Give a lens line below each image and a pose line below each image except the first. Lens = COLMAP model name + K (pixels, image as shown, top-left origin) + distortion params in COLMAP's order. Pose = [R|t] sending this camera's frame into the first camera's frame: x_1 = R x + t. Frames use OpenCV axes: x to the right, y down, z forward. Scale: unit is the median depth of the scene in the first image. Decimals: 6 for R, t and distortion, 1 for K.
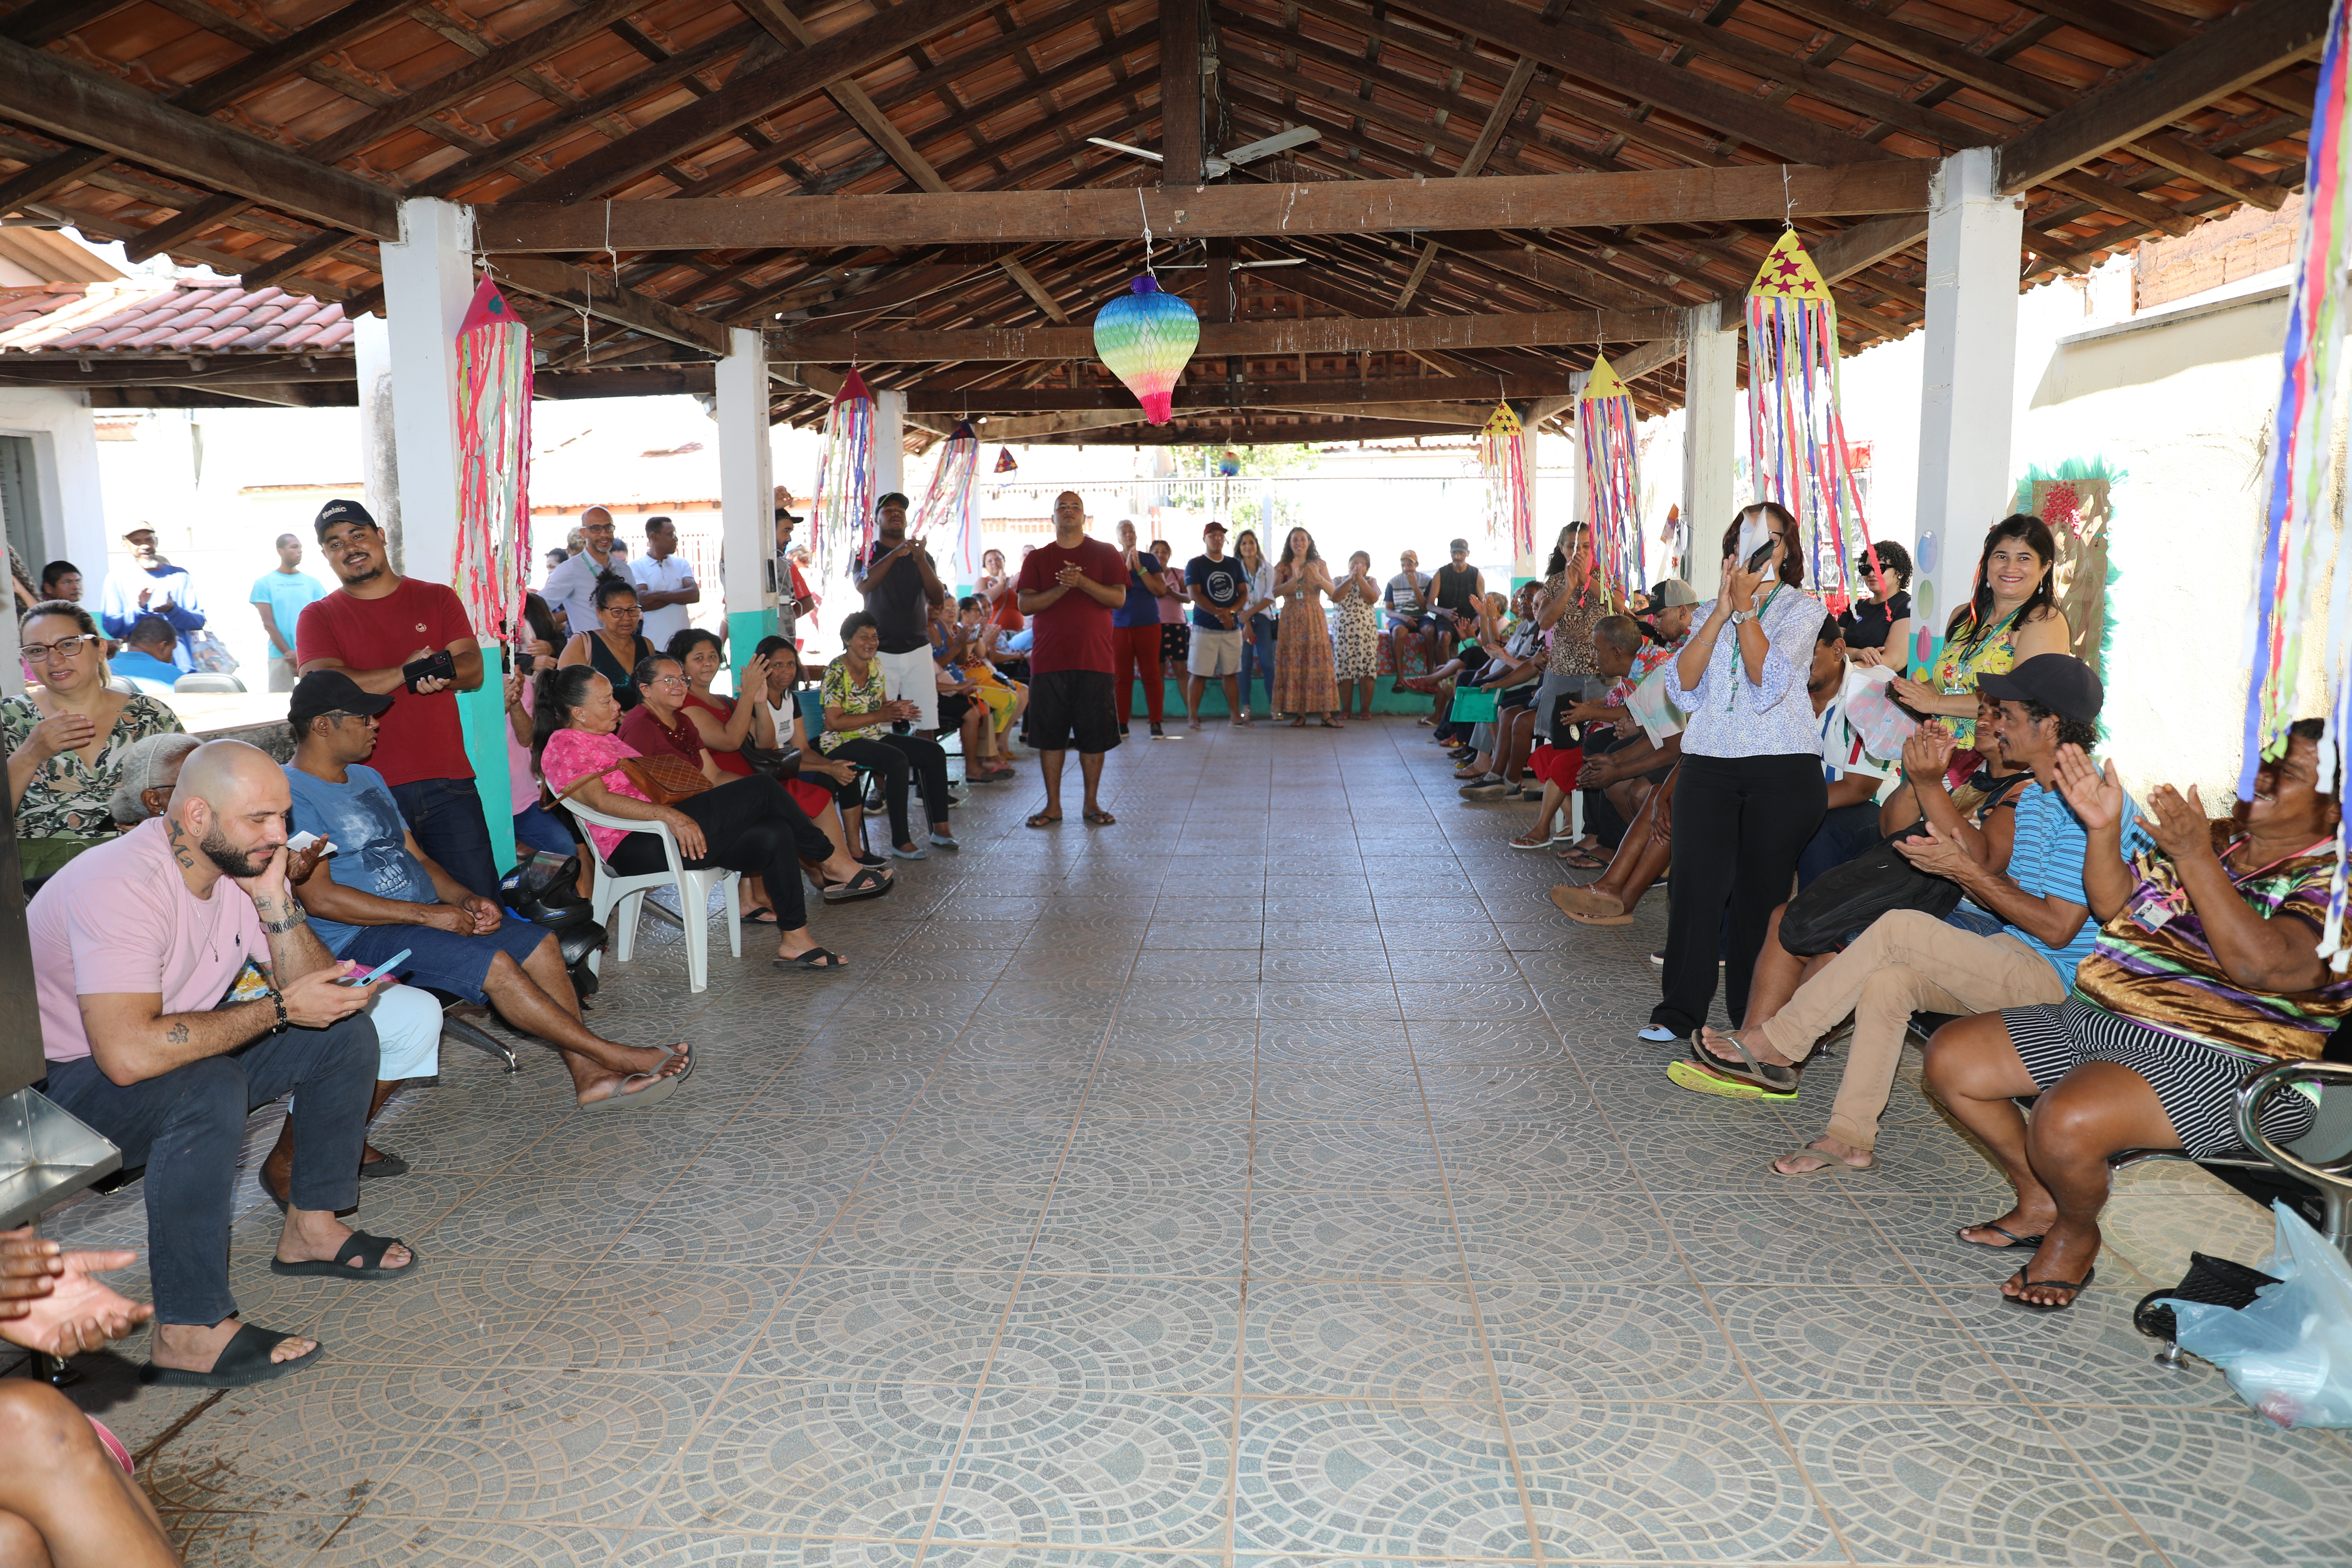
lens RADIAL K [[1595.2, 0, 1176.0], [0, 1595.2, 784.0], [0, 0, 1]] dist [-0.109333, 0.083911]
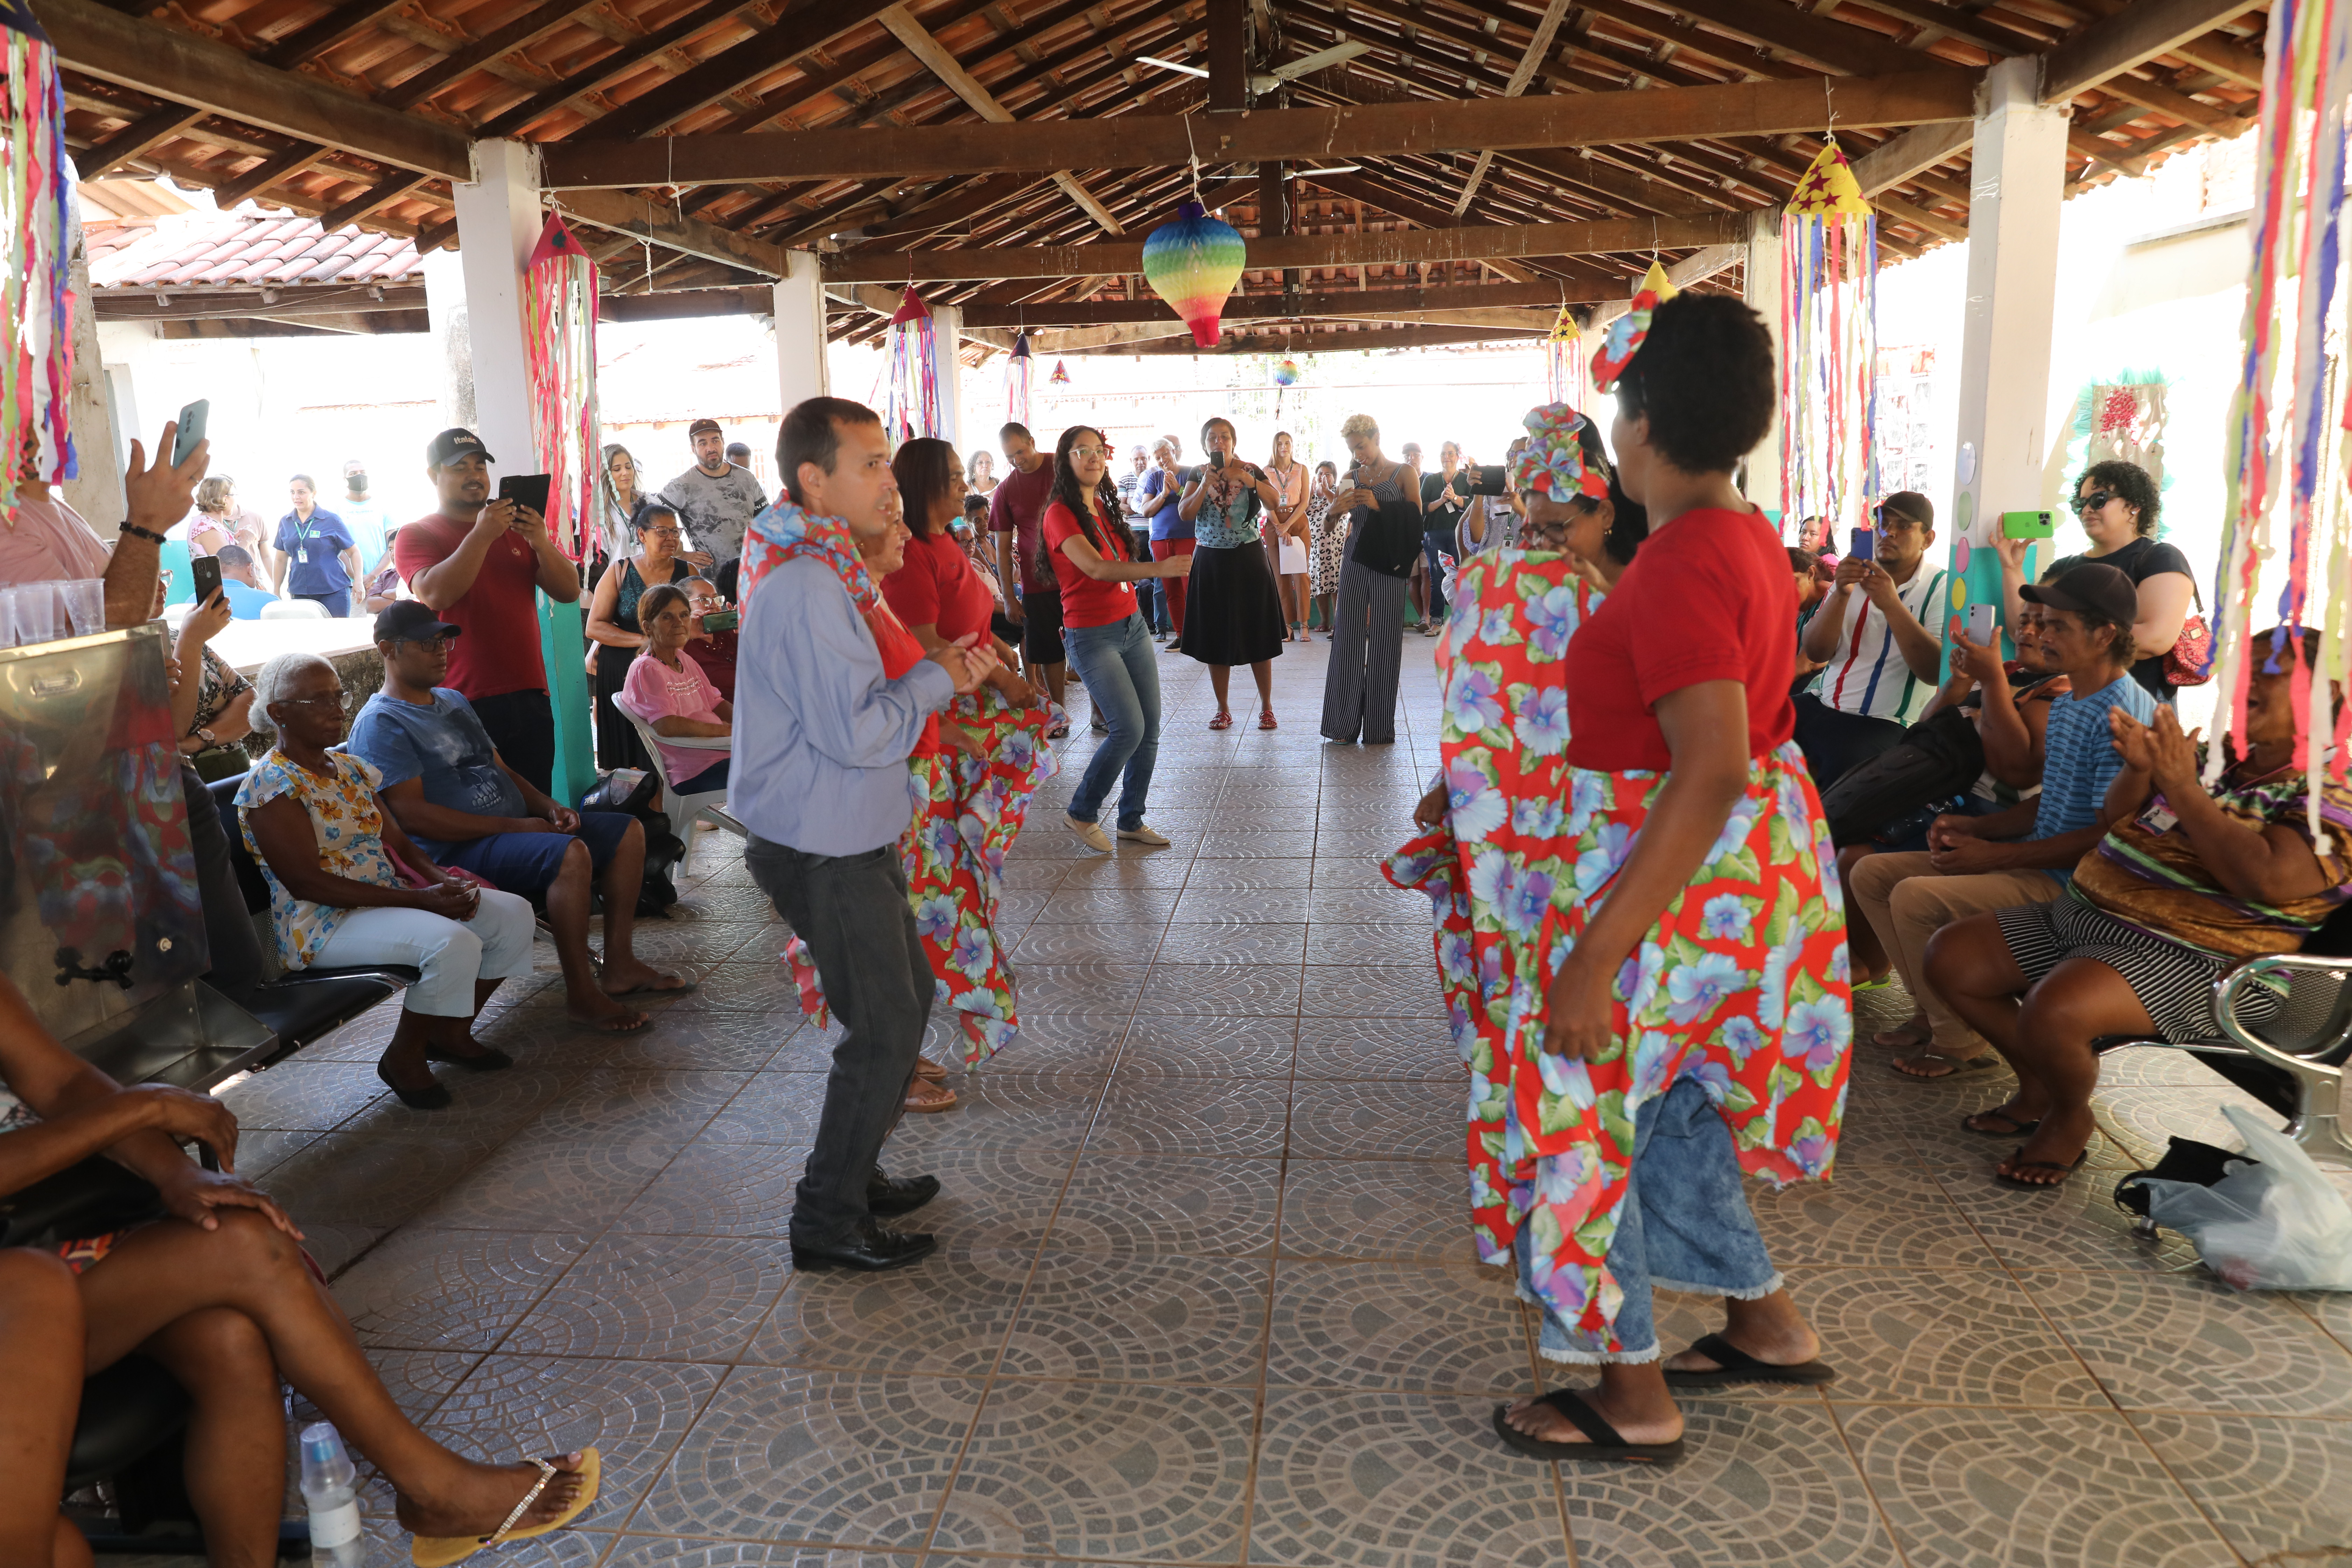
lens RADIAL K [[1632.2, 0, 1176.0], [0, 1632.2, 784.0], [0, 0, 1]] dist [-0.110158, 0.089038]
pose [[0.999110, -0.006452, -0.041694, 0.009913], [0.008677, 0.998535, 0.053411, -0.000916], [0.041289, -0.053725, 0.997702, -0.055269]]
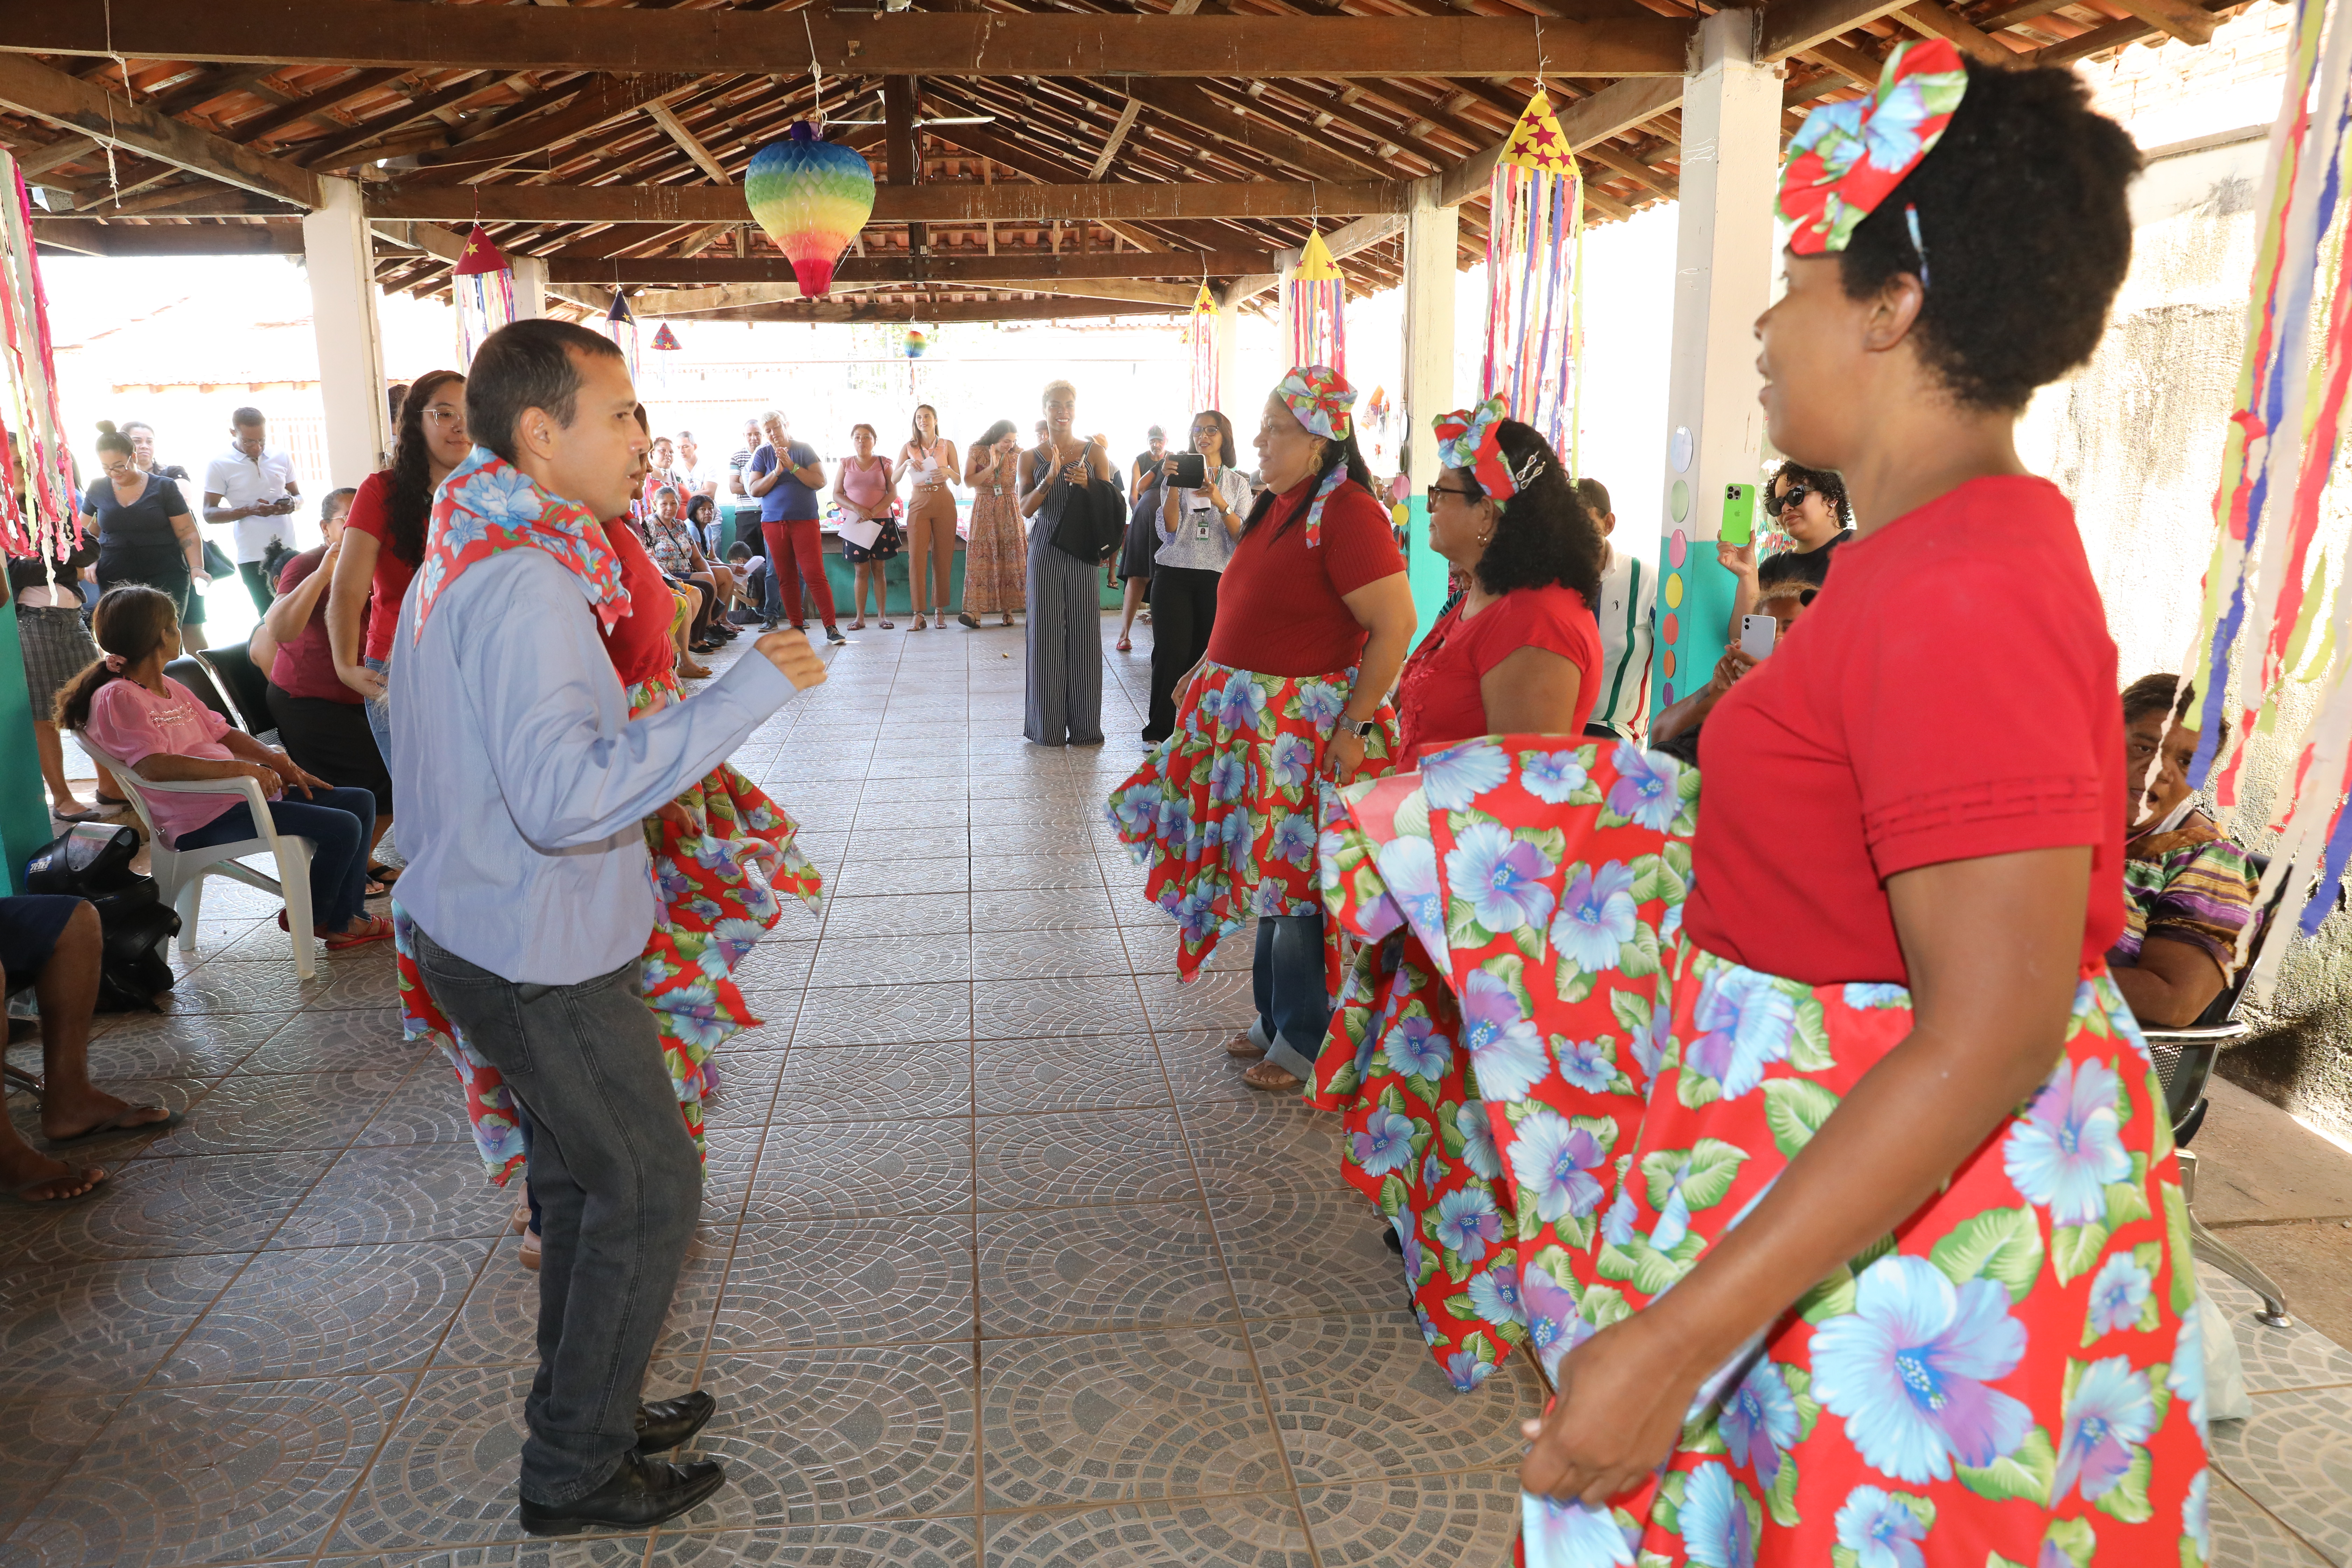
lens RADIAL K [[1595.2, 0, 1176.0], [0, 1595.2, 784.0], [0, 0, 1]] dist [-0.109333, 0.083911]
pose [[0.981240, -0.035667, 0.189461, -0.000431], [0.021744, 0.996942, 0.075066, -0.023431], [-0.191559, -0.069538, 0.979015, 0.108396]]
